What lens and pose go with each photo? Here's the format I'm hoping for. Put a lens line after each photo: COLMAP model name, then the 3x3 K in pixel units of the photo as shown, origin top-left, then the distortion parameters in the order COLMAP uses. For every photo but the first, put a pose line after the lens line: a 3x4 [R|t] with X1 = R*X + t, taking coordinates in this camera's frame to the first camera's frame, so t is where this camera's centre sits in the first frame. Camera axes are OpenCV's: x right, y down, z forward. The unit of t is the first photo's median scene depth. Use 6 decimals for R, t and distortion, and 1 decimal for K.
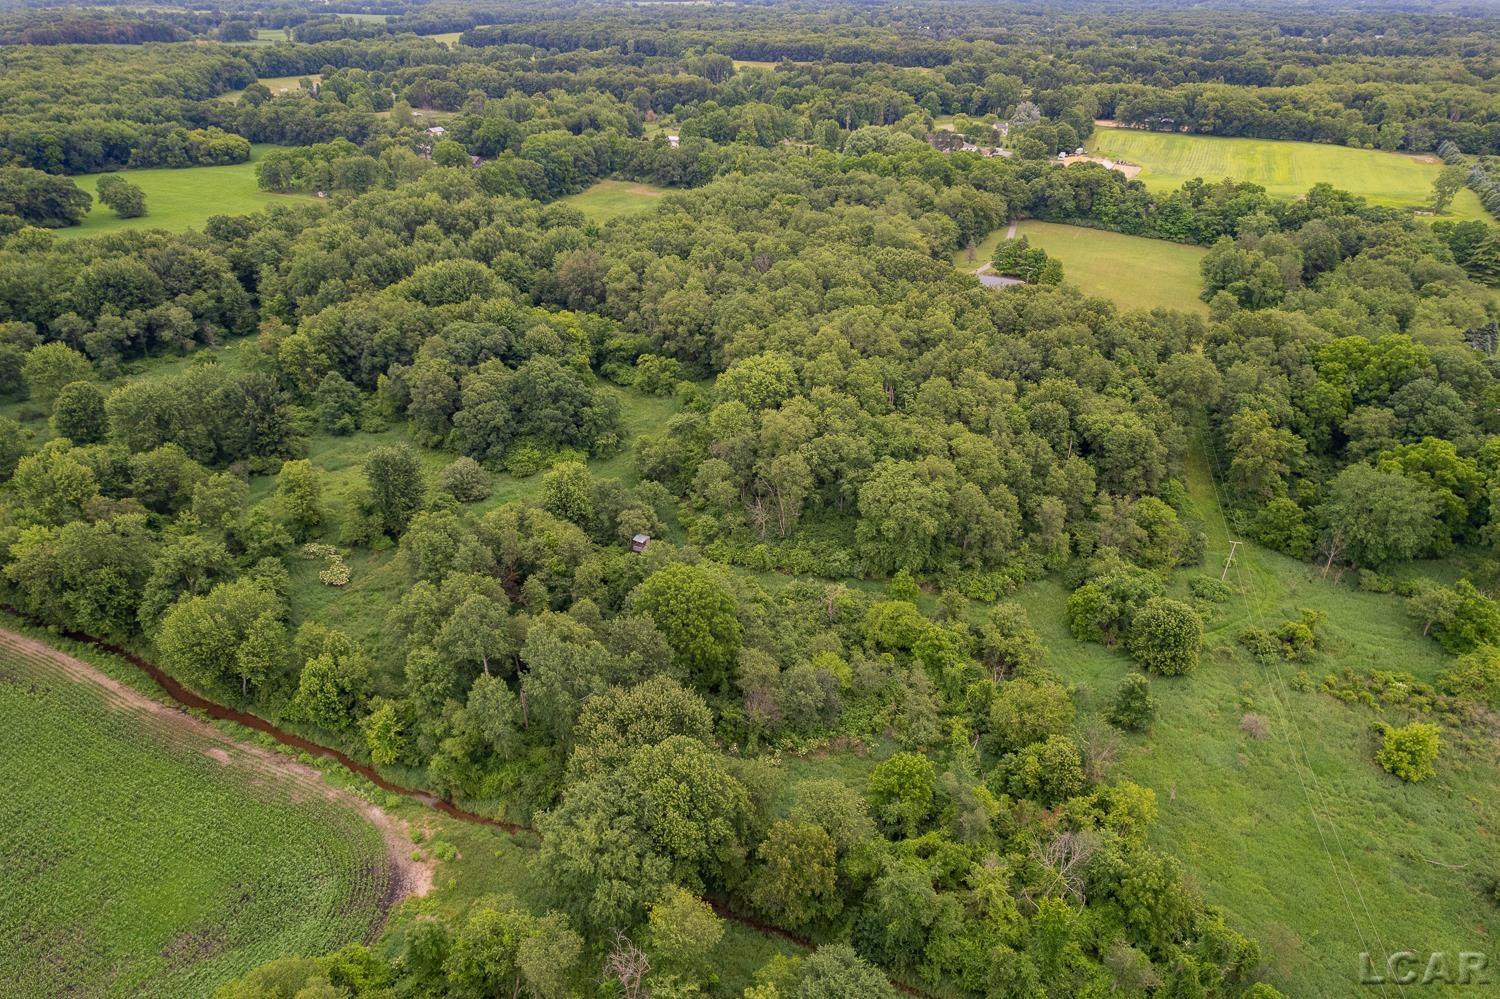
lens RADIAL K [[964.9, 0, 763.5], [0, 964.9, 503.2], [0, 0, 1]] dist [-0.079896, 0.072871]
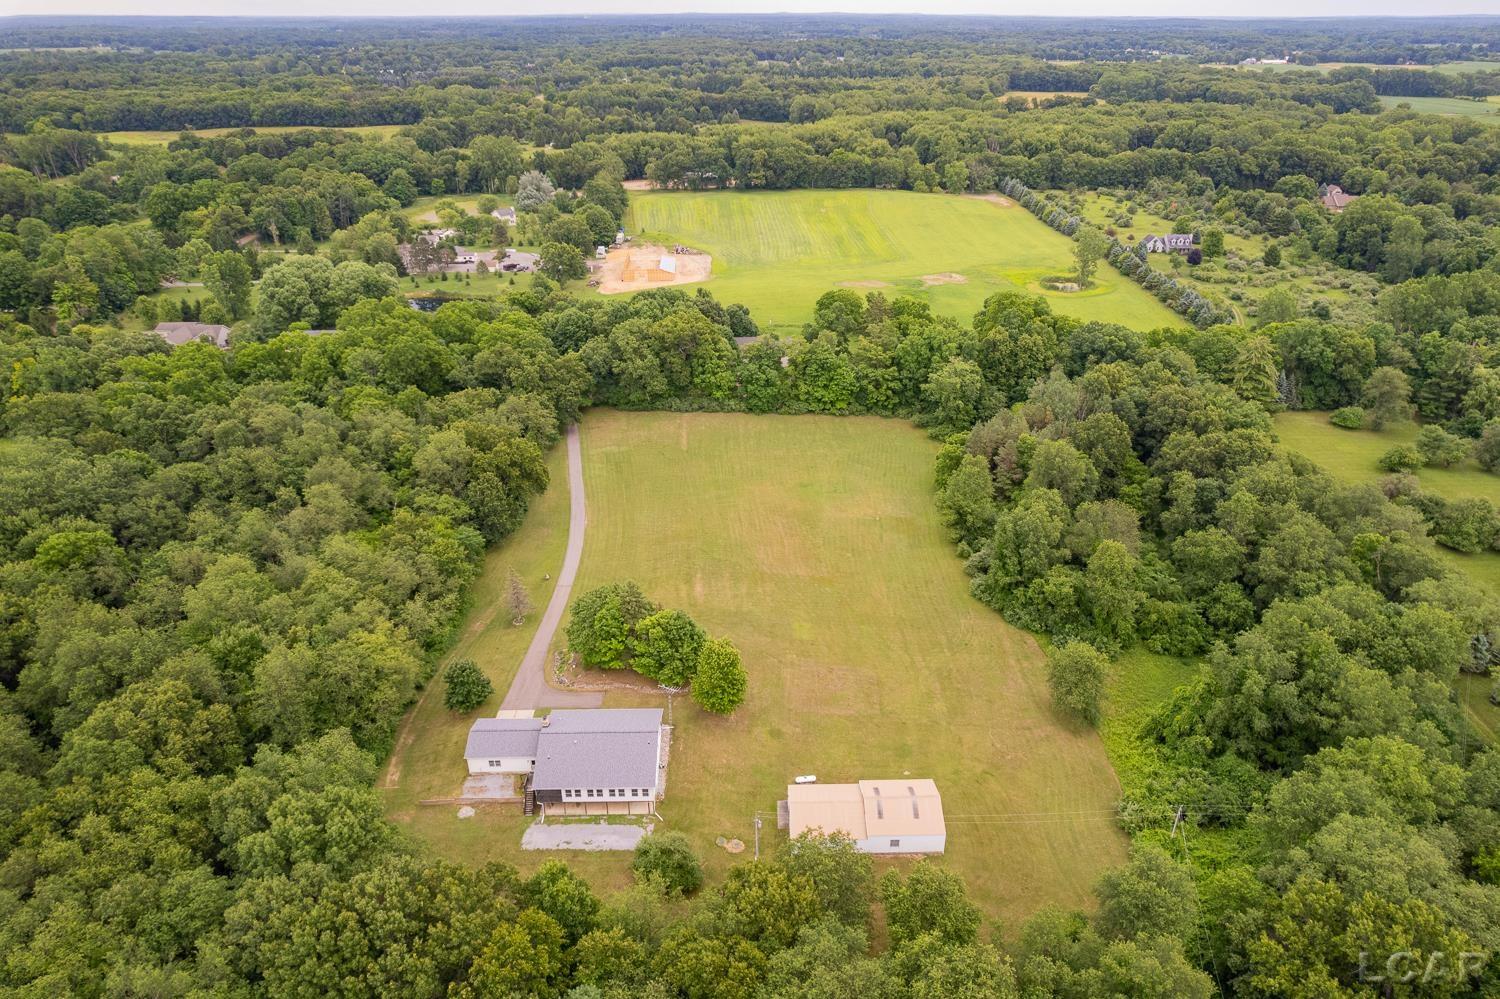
lens RADIAL K [[964.9, 0, 769.4], [0, 964.9, 506.2], [0, 0, 1]] dist [-0.079896, 0.072871]
pose [[0.880704, -0.231142, 0.413441, 0.164060], [0.241571, 0.969988, 0.027701, -0.328595], [-0.407435, 0.075479, 0.910110, 0.601455]]
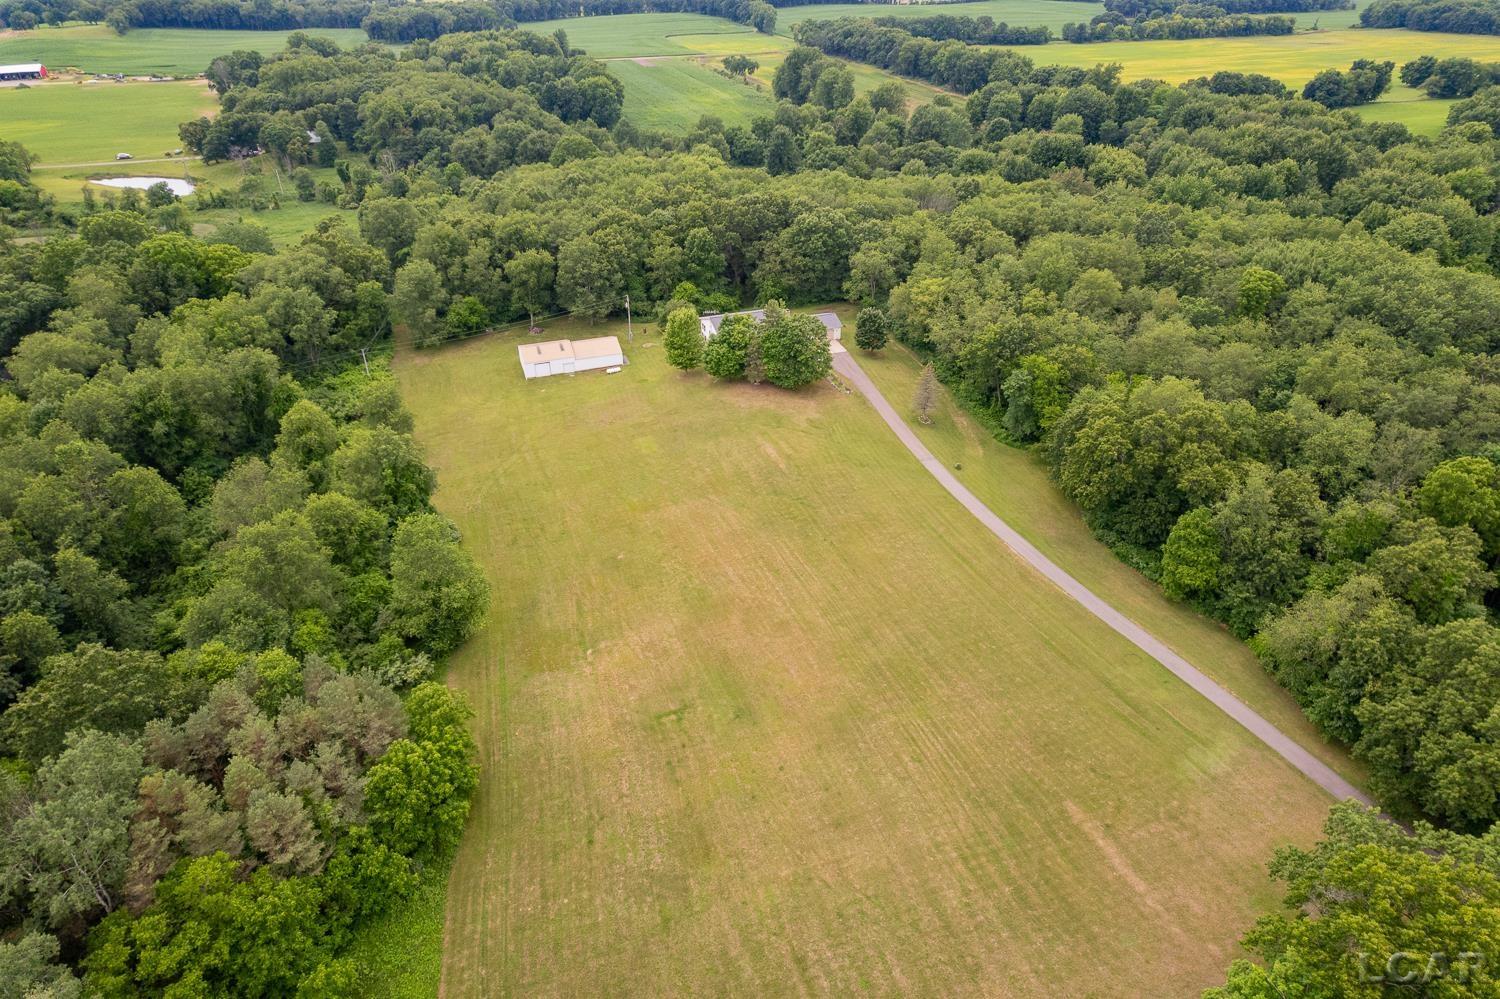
lens RADIAL K [[964.9, 0, 754.5], [0, 964.9, 501.1], [0, 0, 1]] dist [-0.079896, 0.072871]
pose [[-0.697821, 0.361493, -0.618360, 0.597038], [-0.354304, 0.576084, 0.736611, -0.587015], [0.622506, 0.733110, -0.273925, 1.177759]]
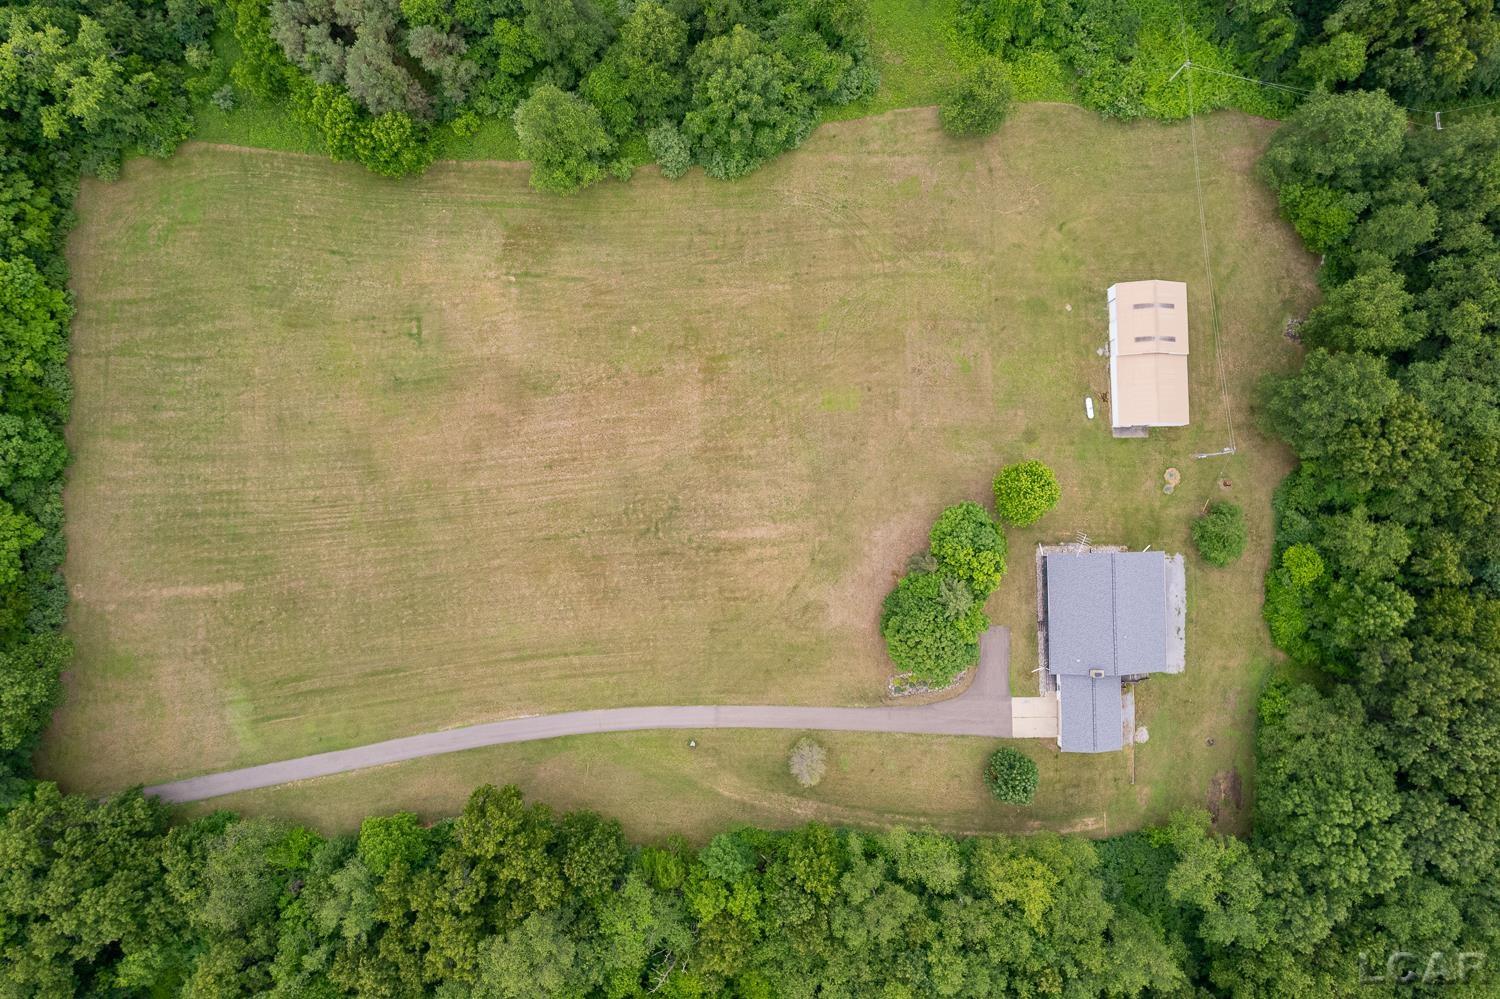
lens RADIAL K [[964.9, 0, 755.1], [0, 964.9, 504.6], [0, 0, 1]] dist [-0.079896, 0.072871]
pose [[-0.466148, -0.884655, 0.009507, 0.327746], [0.425738, -0.214887, 0.878960, -0.600498], [-0.775534, 0.413774, 0.476800, 0.877422]]
